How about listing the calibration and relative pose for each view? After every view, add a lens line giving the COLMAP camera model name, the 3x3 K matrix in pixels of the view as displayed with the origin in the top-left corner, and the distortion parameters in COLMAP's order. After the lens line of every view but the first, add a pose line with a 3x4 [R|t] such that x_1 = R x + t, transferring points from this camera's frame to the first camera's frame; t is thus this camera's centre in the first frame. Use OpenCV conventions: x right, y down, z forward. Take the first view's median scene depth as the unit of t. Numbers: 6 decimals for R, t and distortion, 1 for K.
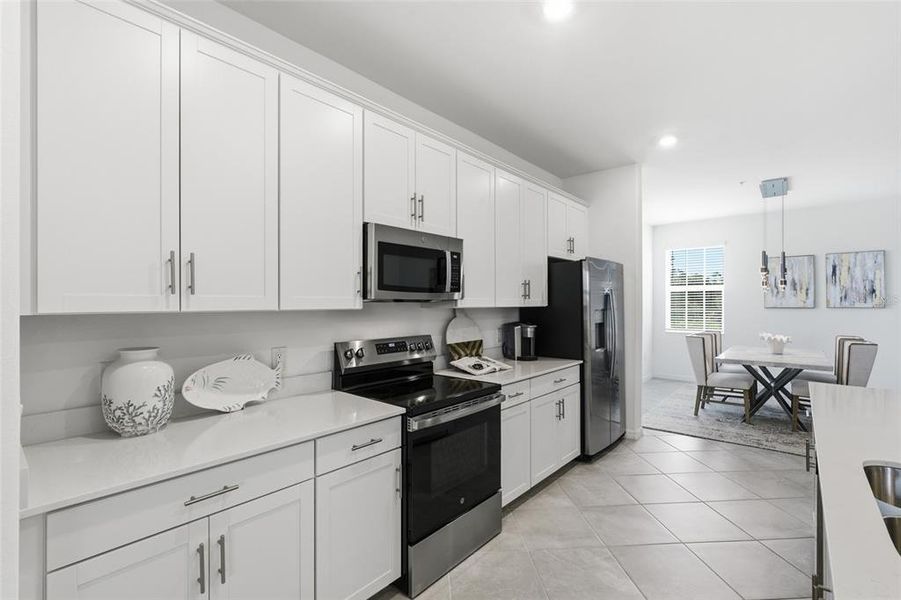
lens RADIAL K [[404.7, 0, 454.5], [0, 404.7, 301.9], [0, 0, 1]] dist [-0.003169, -0.000596]
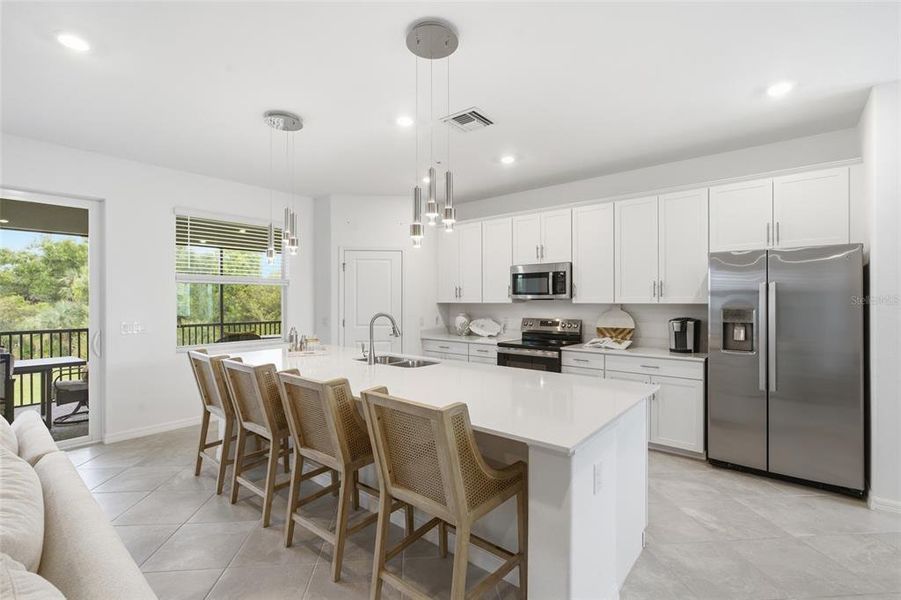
lens RADIAL K [[404.7, 0, 454.5], [0, 404.7, 301.9], [0, 0, 1]] dist [-0.003169, -0.000596]
pose [[0.025215, 0.001170, -0.999681, 1.825230], [0.001219, 0.999999, 0.001201, 0.006818], [0.999681, -0.001249, 0.025213, 0.520835]]
